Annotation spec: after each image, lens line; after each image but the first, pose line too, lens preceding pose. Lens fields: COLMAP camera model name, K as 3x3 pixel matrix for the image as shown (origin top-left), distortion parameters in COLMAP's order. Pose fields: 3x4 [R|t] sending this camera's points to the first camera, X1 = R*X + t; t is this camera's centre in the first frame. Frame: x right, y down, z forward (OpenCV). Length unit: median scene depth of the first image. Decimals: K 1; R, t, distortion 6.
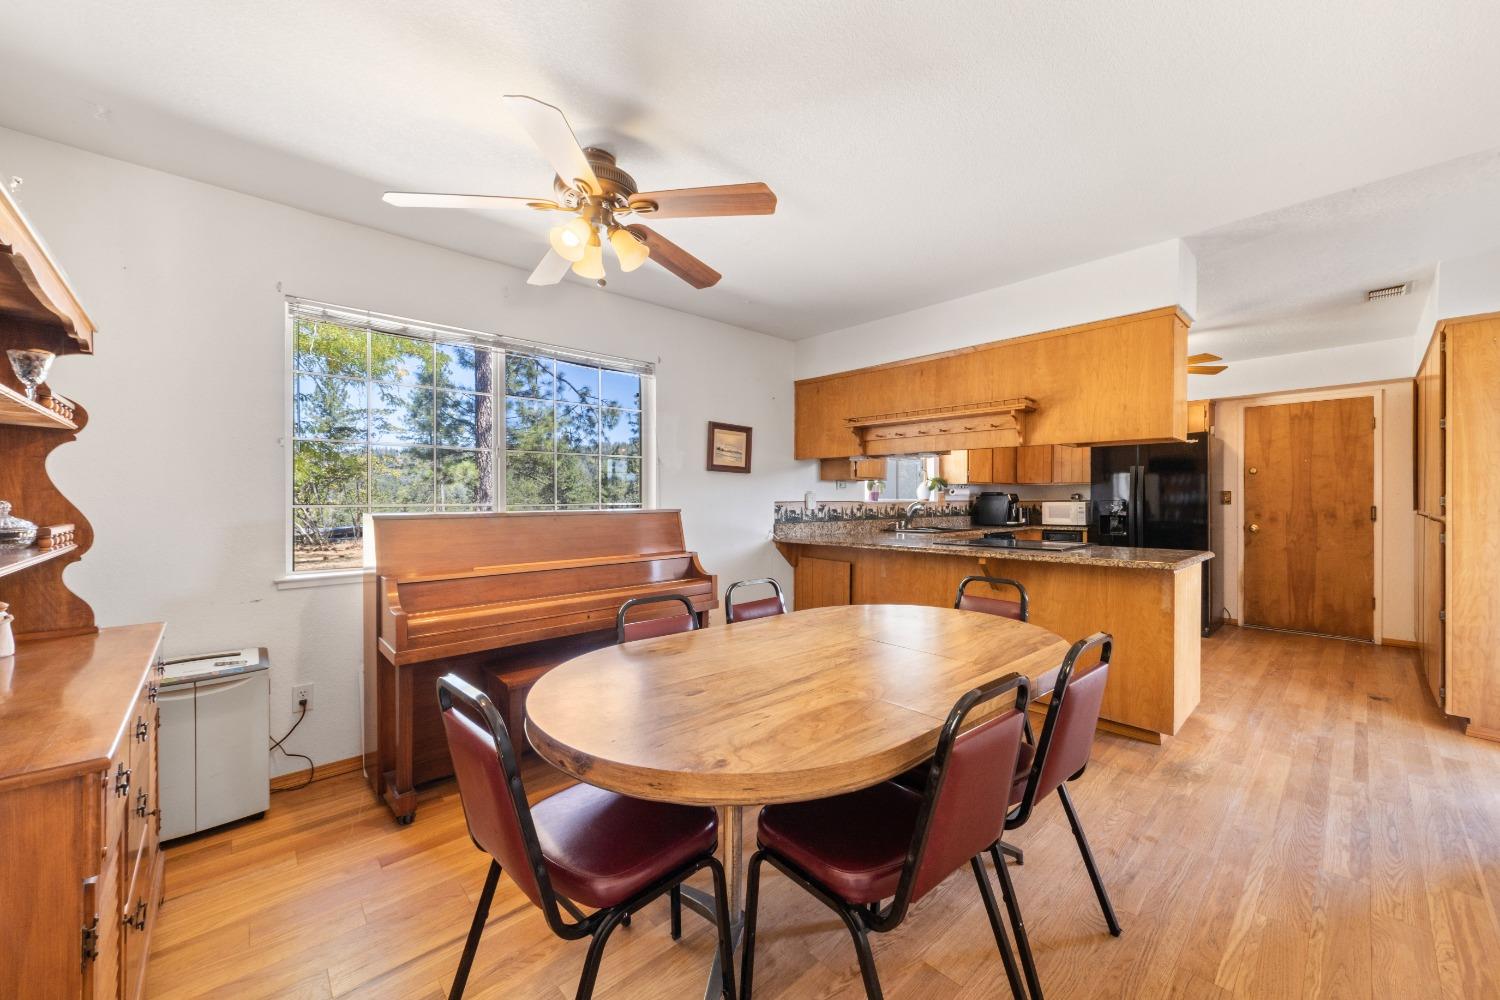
lens RADIAL K [[559.9, 0, 755.0], [0, 559.9, 503.0], [0, 0, 1]] dist [0.000062, 0.000157]
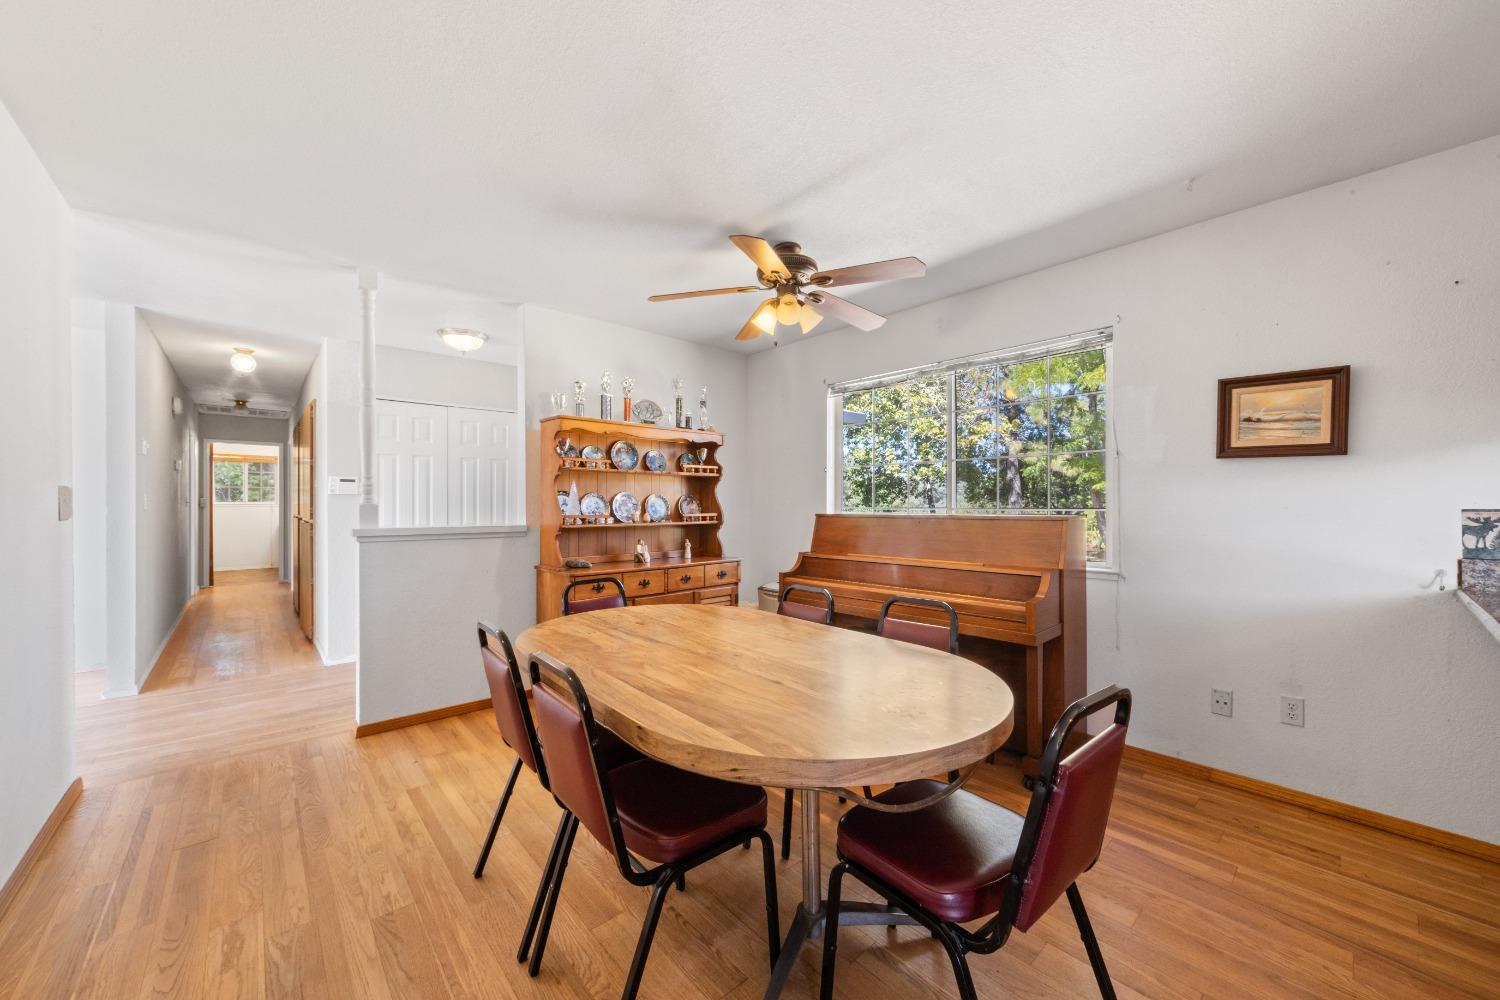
lens RADIAL K [[556.0, 0, 754.8], [0, 556.0, 505.4], [0, 0, 1]] dist [-0.002260, 0.000024]
pose [[-0.007820, 0.005638, -0.999954, 0.444642], [-0.006561, 0.999962, 0.005689, -0.004088], [0.999948, 0.006605, -0.007783, 0.397797]]
